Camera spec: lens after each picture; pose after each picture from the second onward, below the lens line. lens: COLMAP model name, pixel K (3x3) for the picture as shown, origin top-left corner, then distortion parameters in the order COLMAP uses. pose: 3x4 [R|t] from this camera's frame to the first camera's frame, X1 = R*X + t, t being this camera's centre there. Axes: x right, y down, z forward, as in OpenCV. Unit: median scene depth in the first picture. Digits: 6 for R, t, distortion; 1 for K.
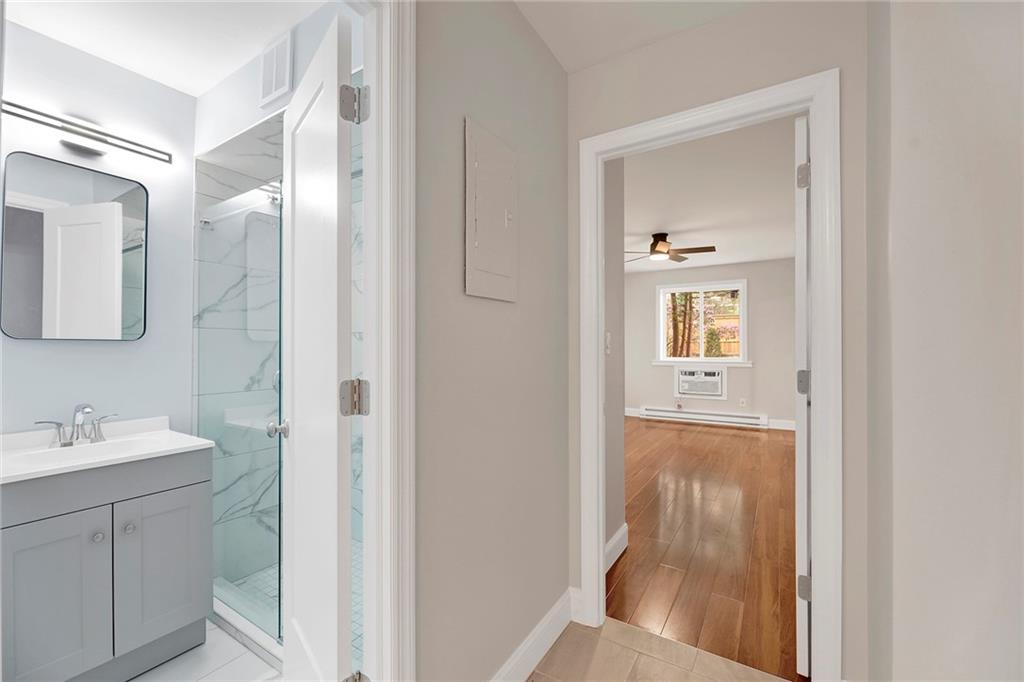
lens RADIAL K [[419.6, 0, 507.2], [0, 419.6, 341.5], [0, 0, 1]] dist [-0.009222, -0.000314]
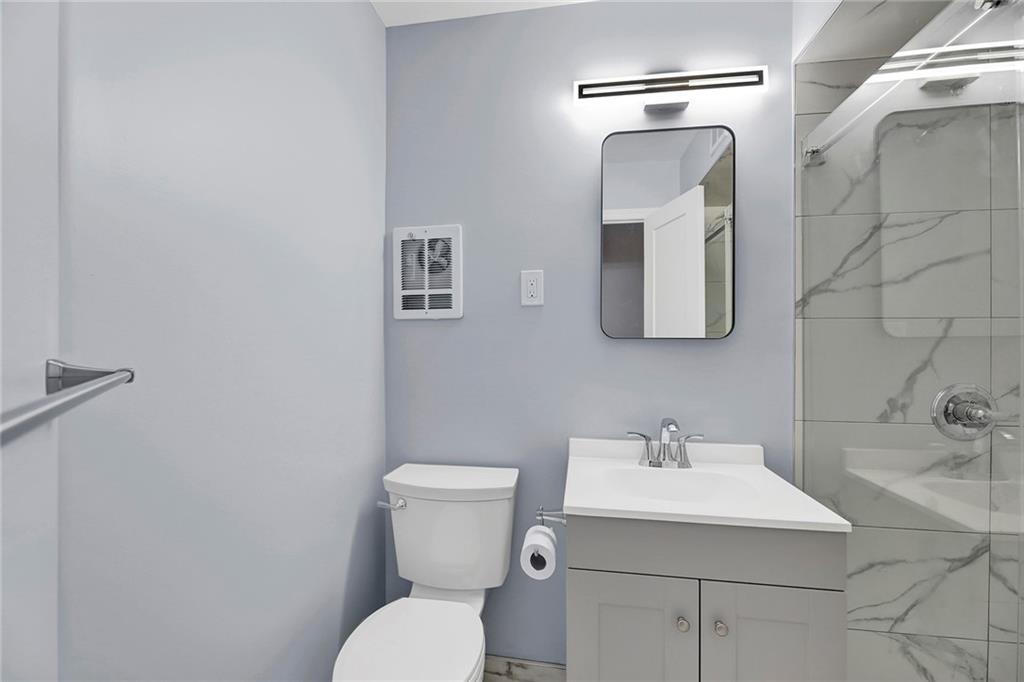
lens RADIAL K [[419.6, 0, 507.2], [0, 419.6, 341.5], [0, 0, 1]] dist [-0.009222, -0.000314]
pose [[0.376579, -0.004328, -0.926374, -0.298377], [0.009745, 0.999952, -0.000710, -0.000566], [0.926333, -0.008761, 0.376604, 0.312444]]
